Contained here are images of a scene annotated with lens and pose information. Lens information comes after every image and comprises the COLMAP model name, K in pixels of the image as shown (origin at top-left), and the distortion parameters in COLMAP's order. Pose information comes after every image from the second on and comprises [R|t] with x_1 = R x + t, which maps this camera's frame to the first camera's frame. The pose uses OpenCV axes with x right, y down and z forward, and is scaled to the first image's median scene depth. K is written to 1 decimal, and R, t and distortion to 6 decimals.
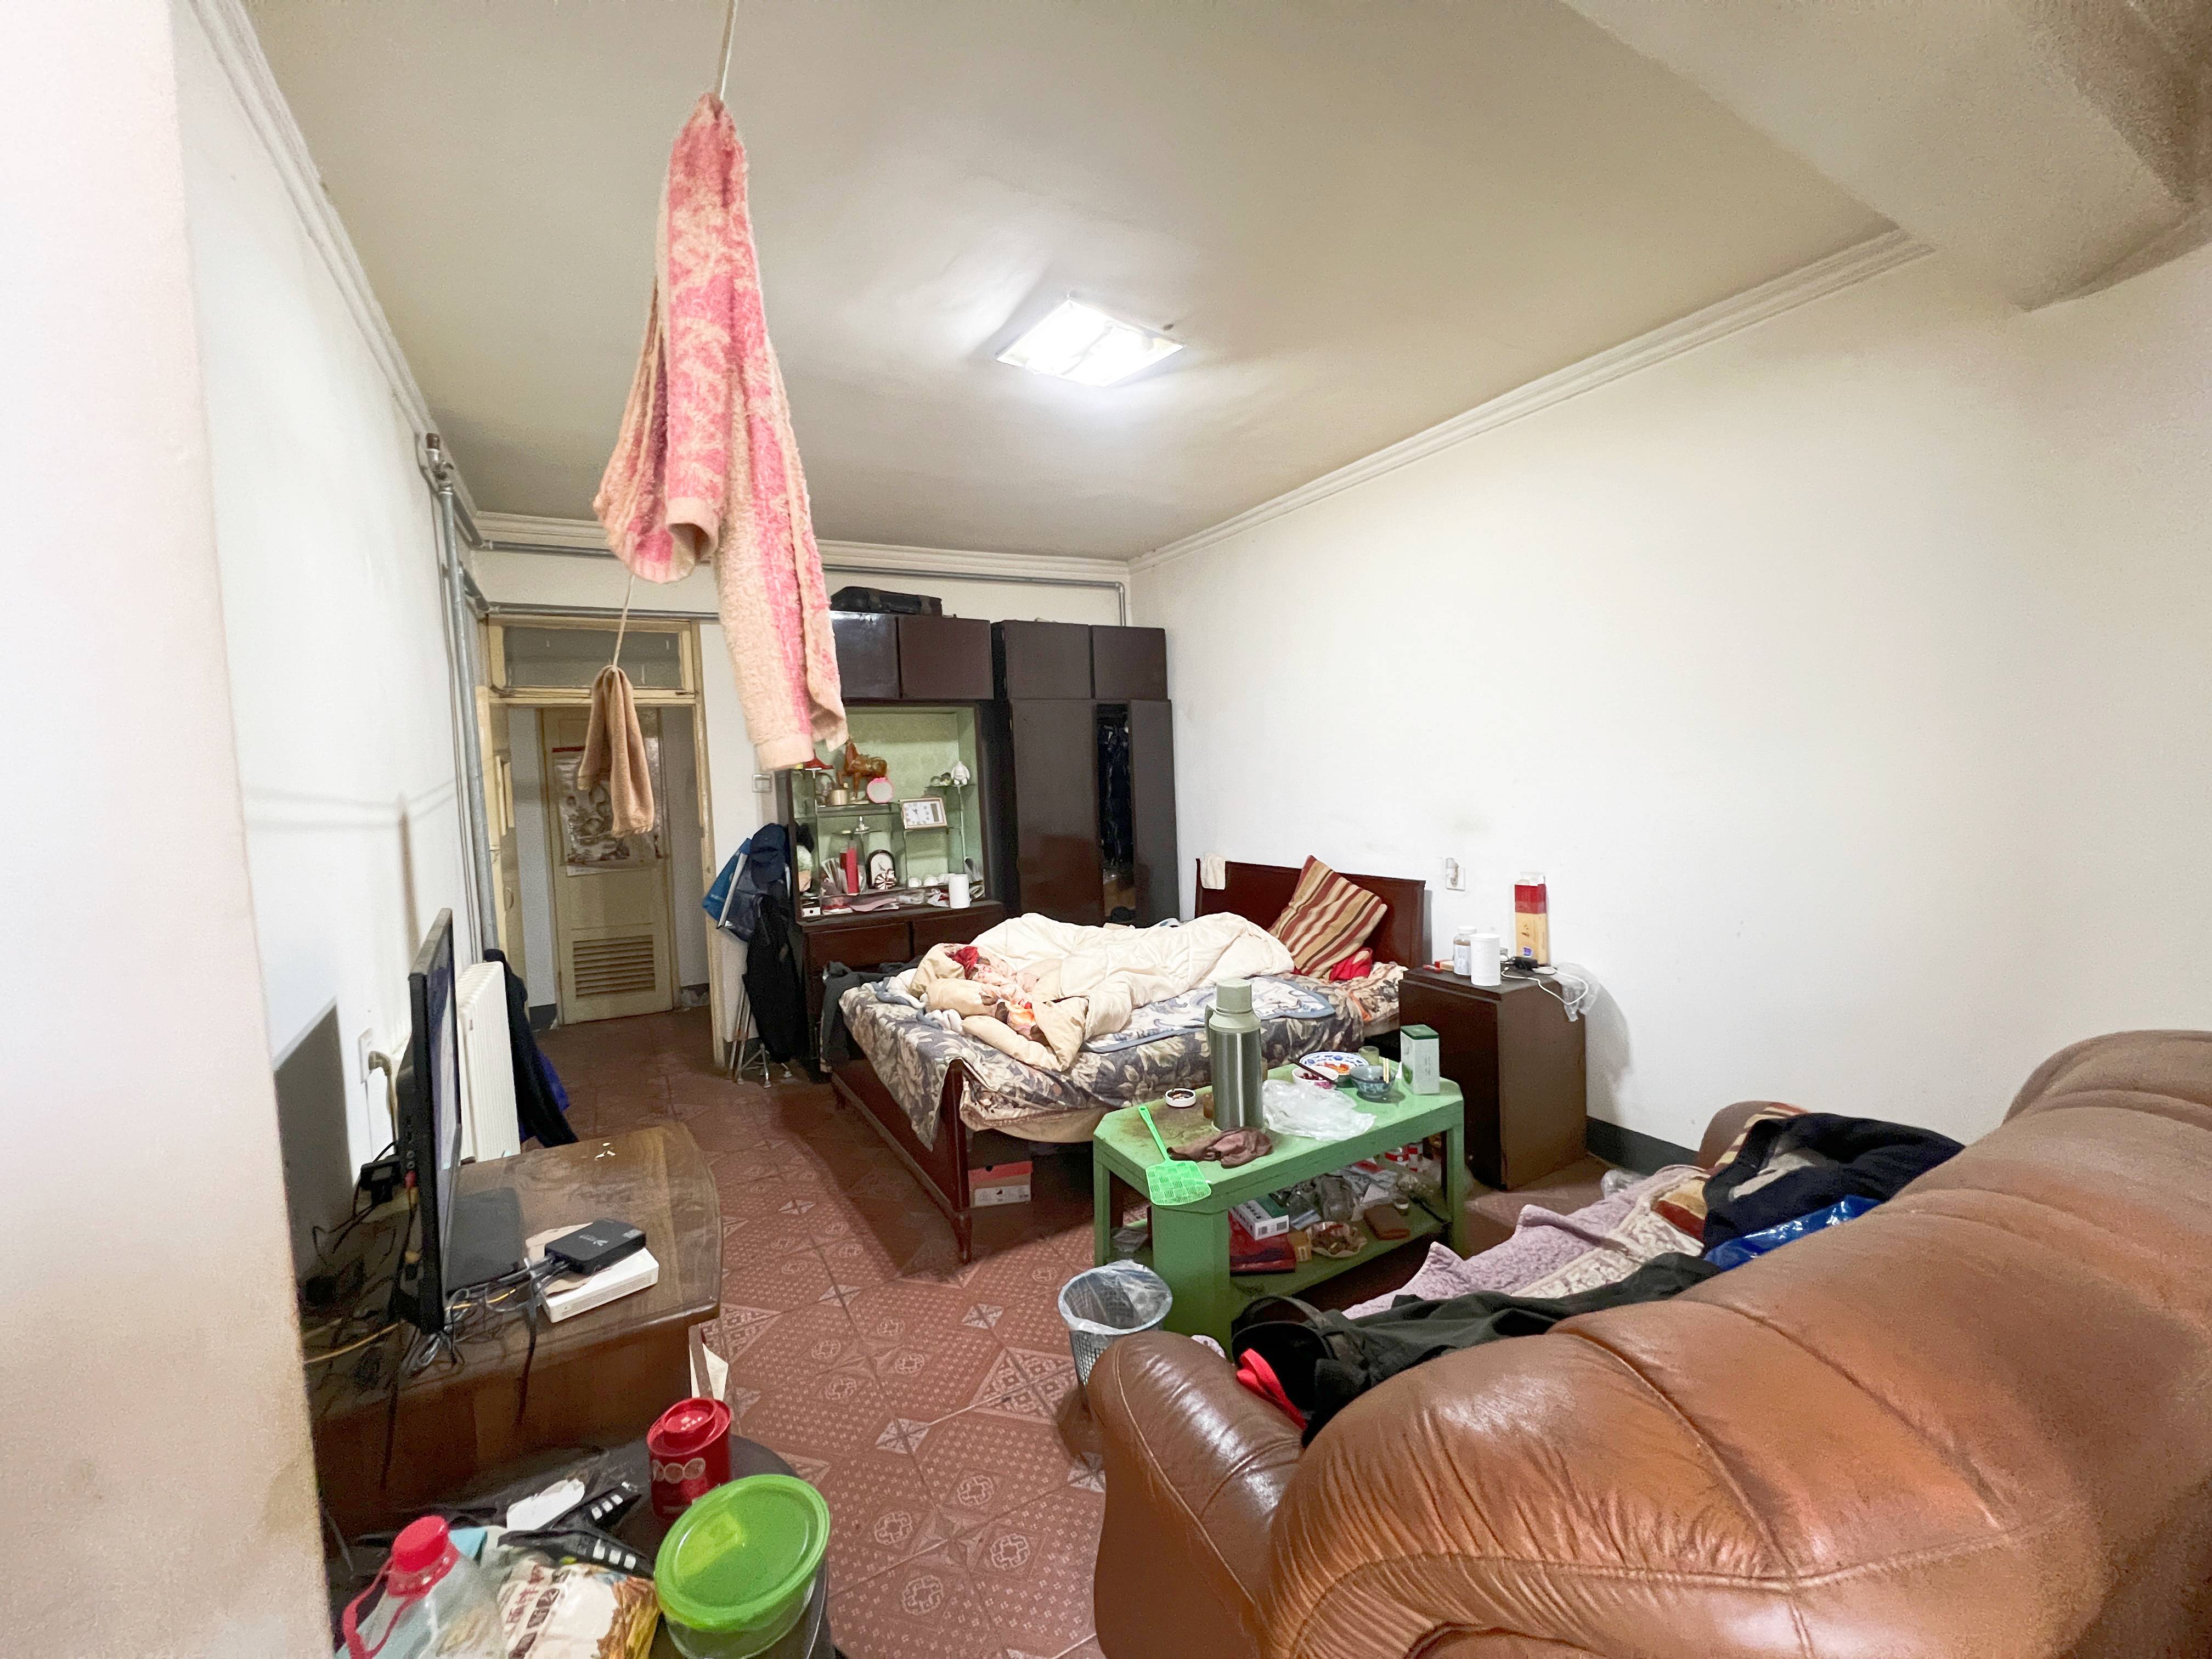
lens RADIAL K [[877.1, 0, 1099.3], [0, 877.1, 821.3], [0, 0, 1]] dist [-0.002265, 0.001363]
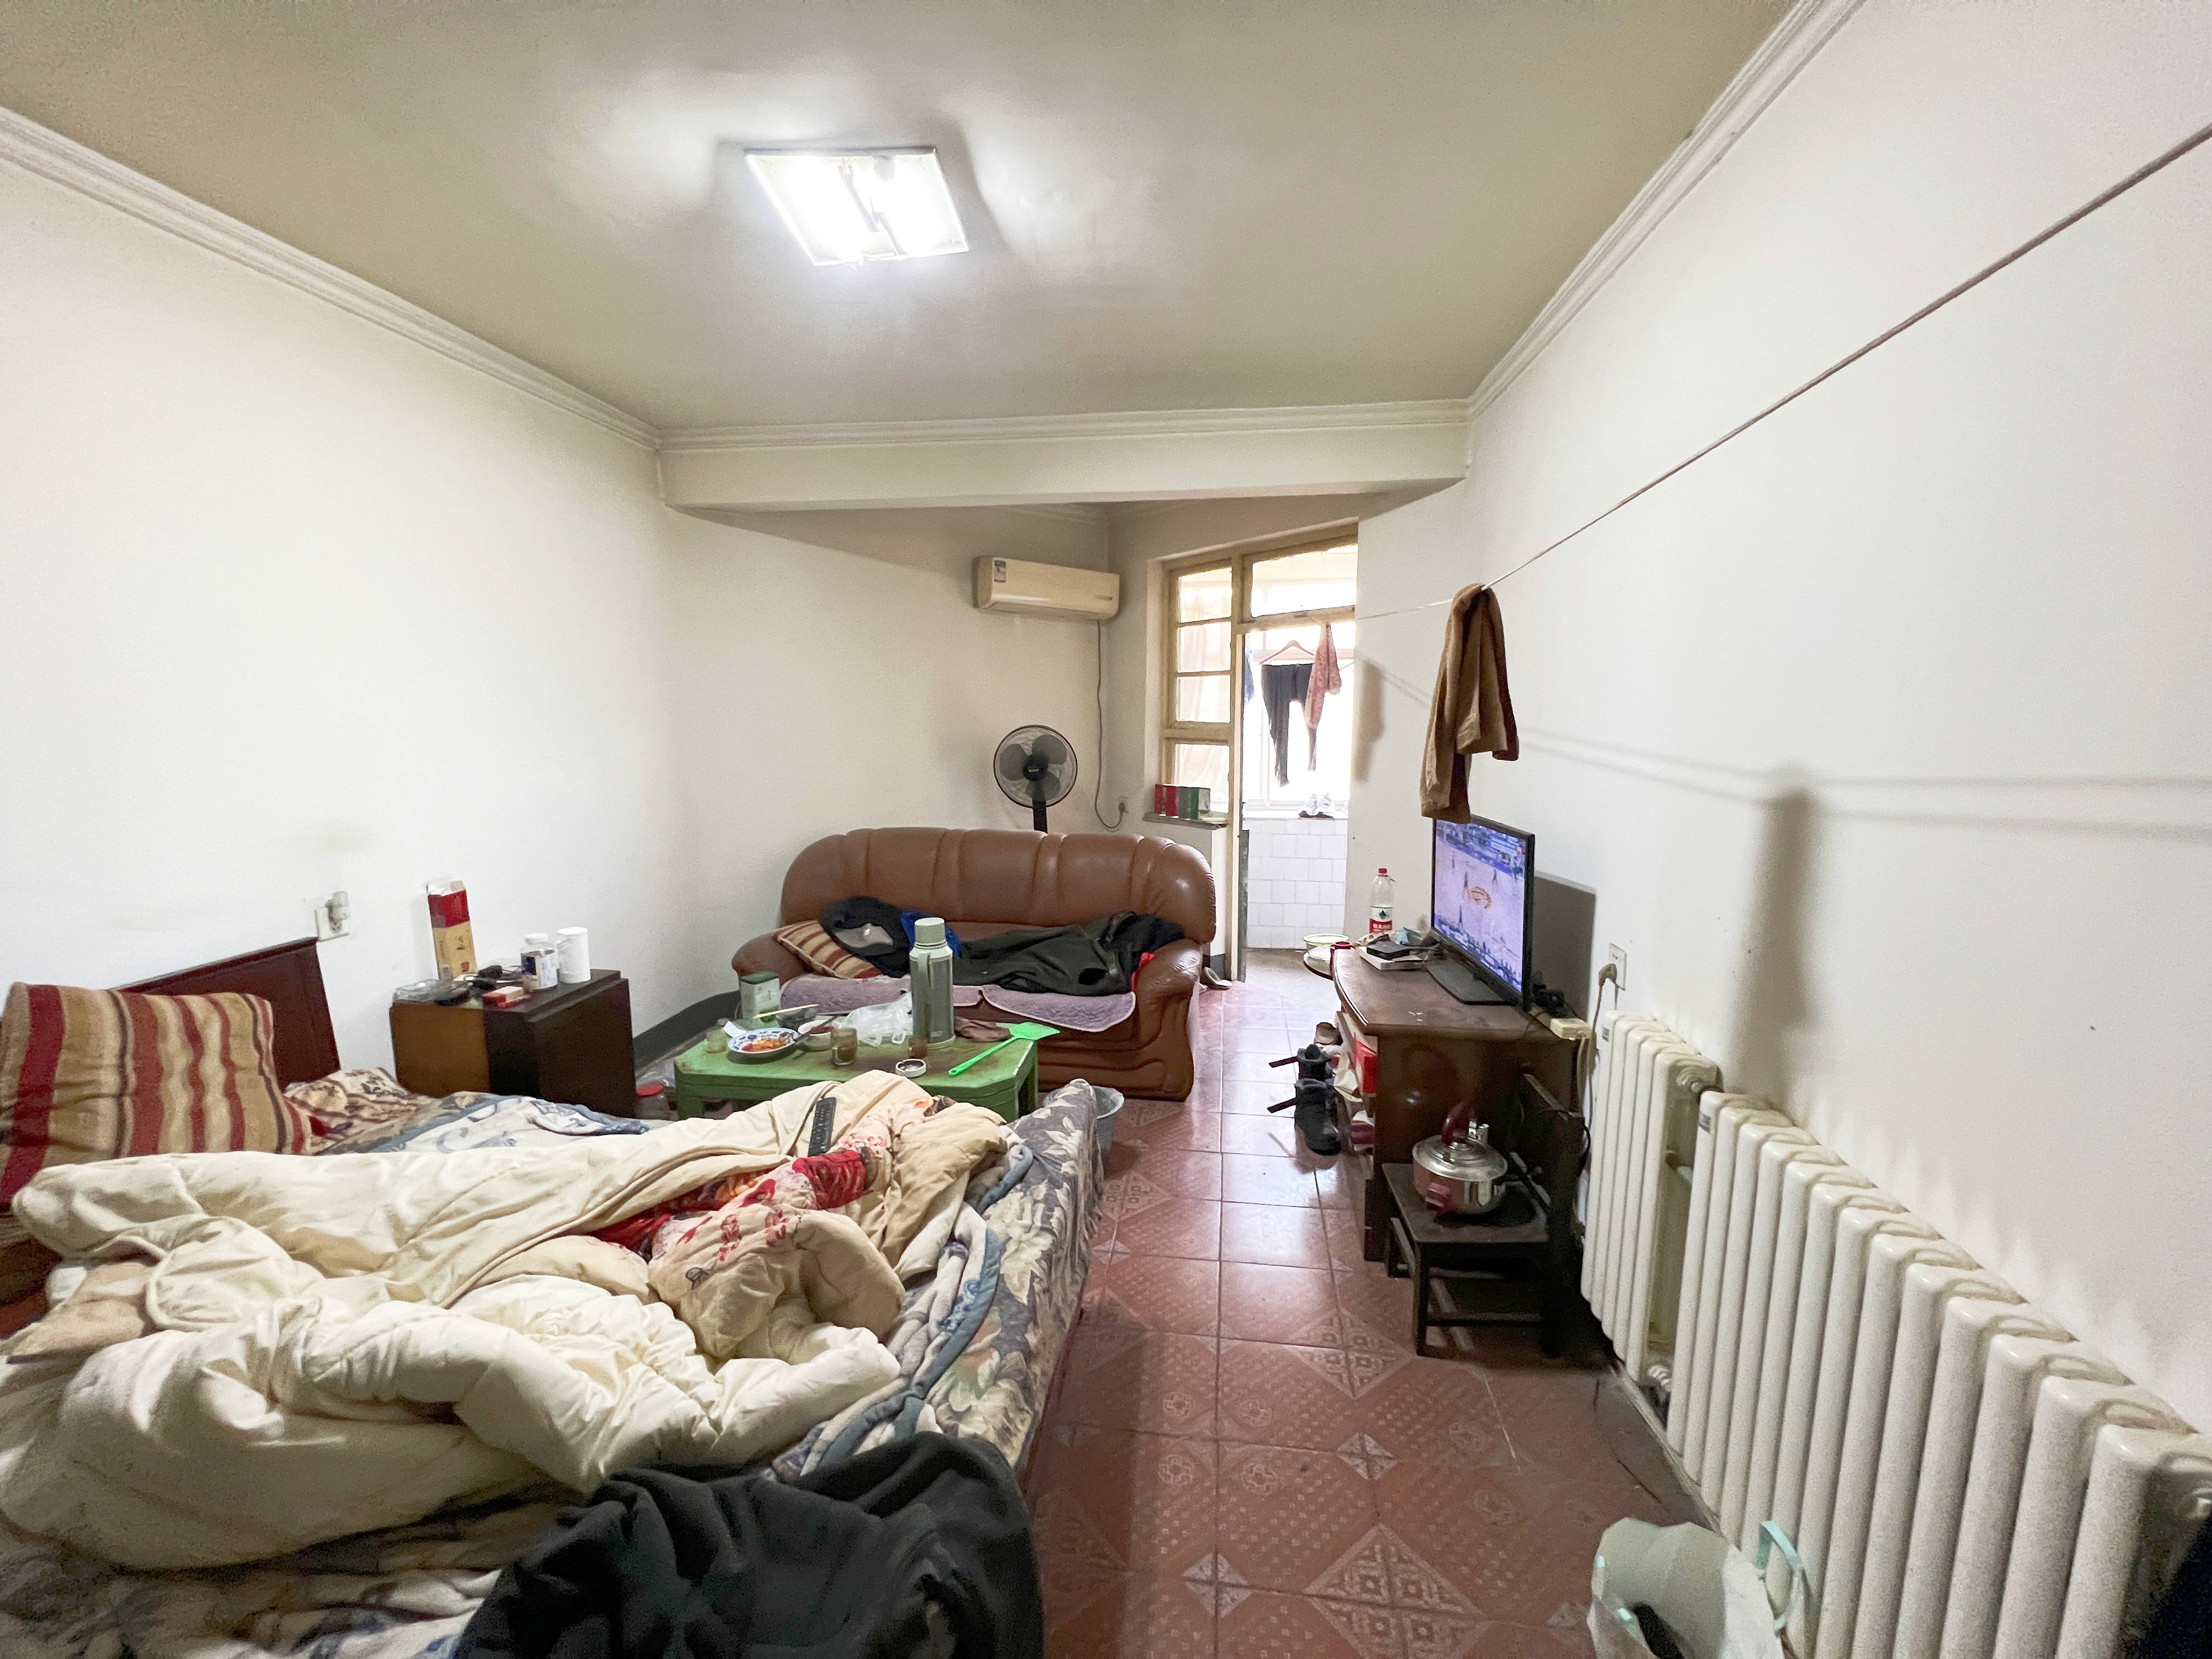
lens RADIAL K [[877.1, 0, 1103.0], [0, 877.1, 832.4], [0, 0, 1]] dist [-0.002265, 0.001363]
pose [[-0.799917, -0.046727, 0.598288, -0.500498], [0.065682, 0.984158, 0.164681, -0.078941], [-0.596505, 0.171028, -0.784176, 1.184163]]
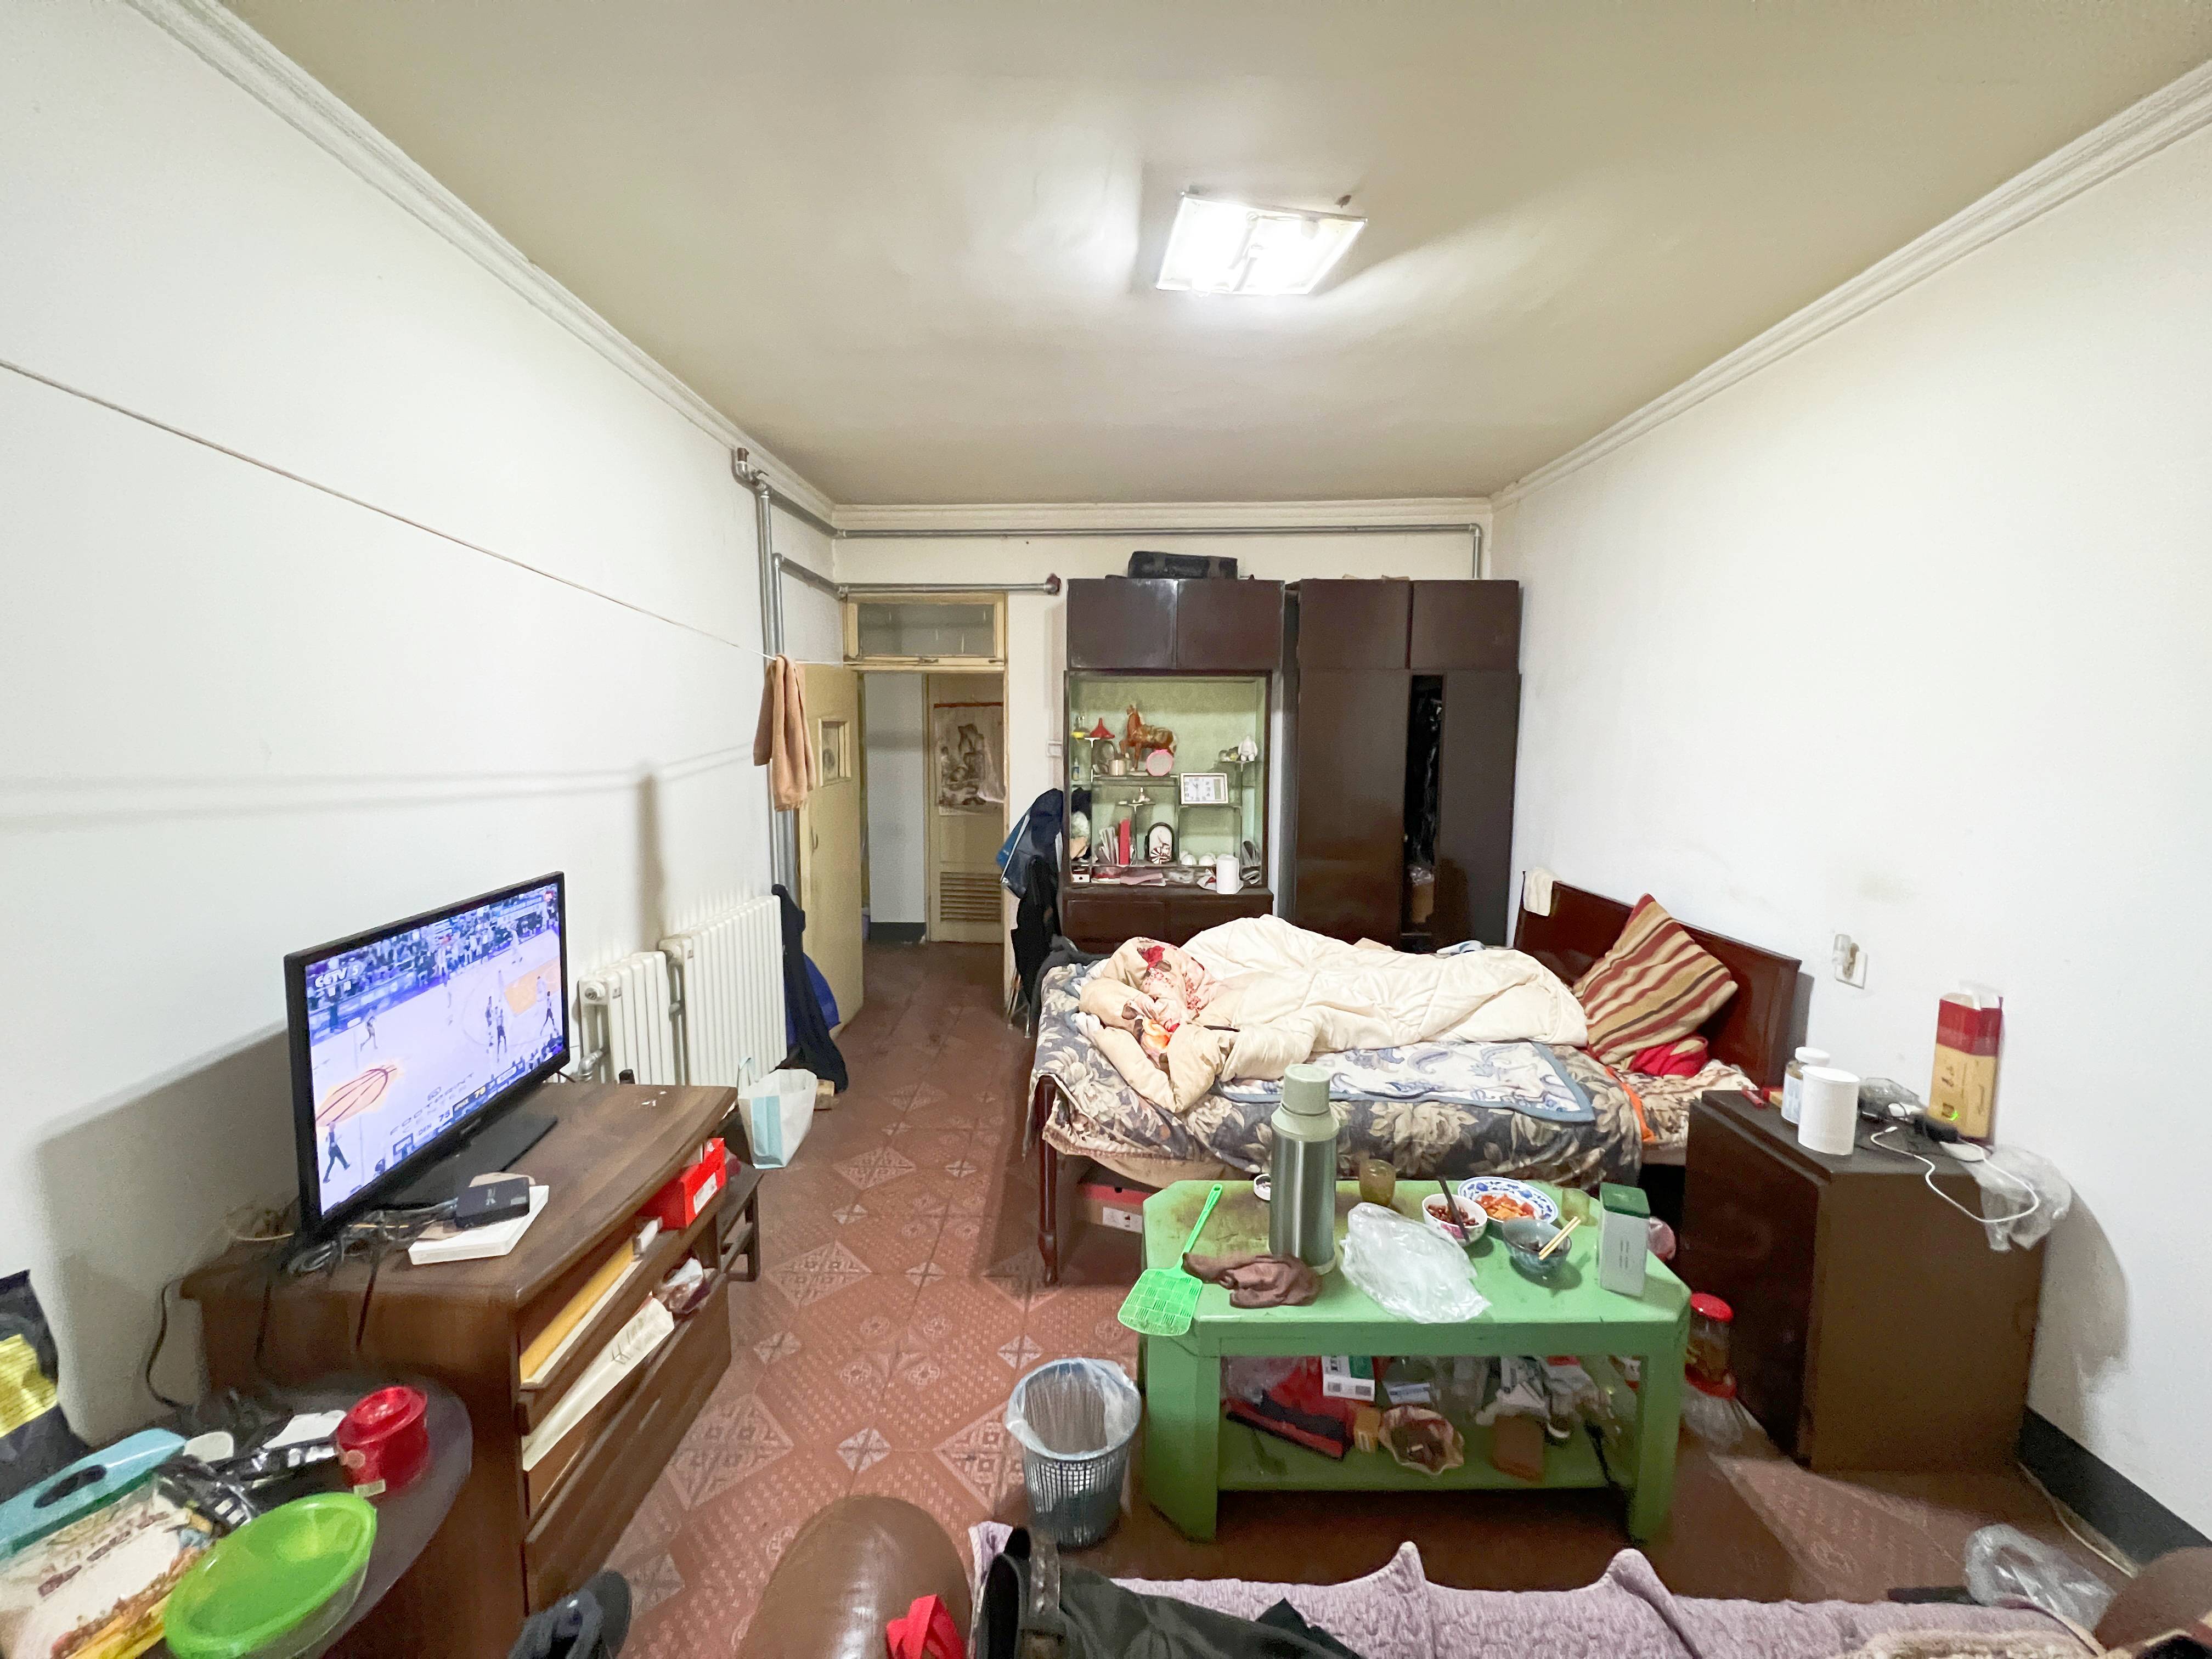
lens RADIAL K [[877.1, 0, 1095.6], [0, 877.1, 822.1], [0, 0, 1]] dist [-0.002265, 0.001363]
pose [[0.866527, 0.098255, -0.489365, 0.227153], [-0.068655, 0.994577, 0.078122, -0.054414], [0.494387, -0.034097, 0.868573, 0.158572]]
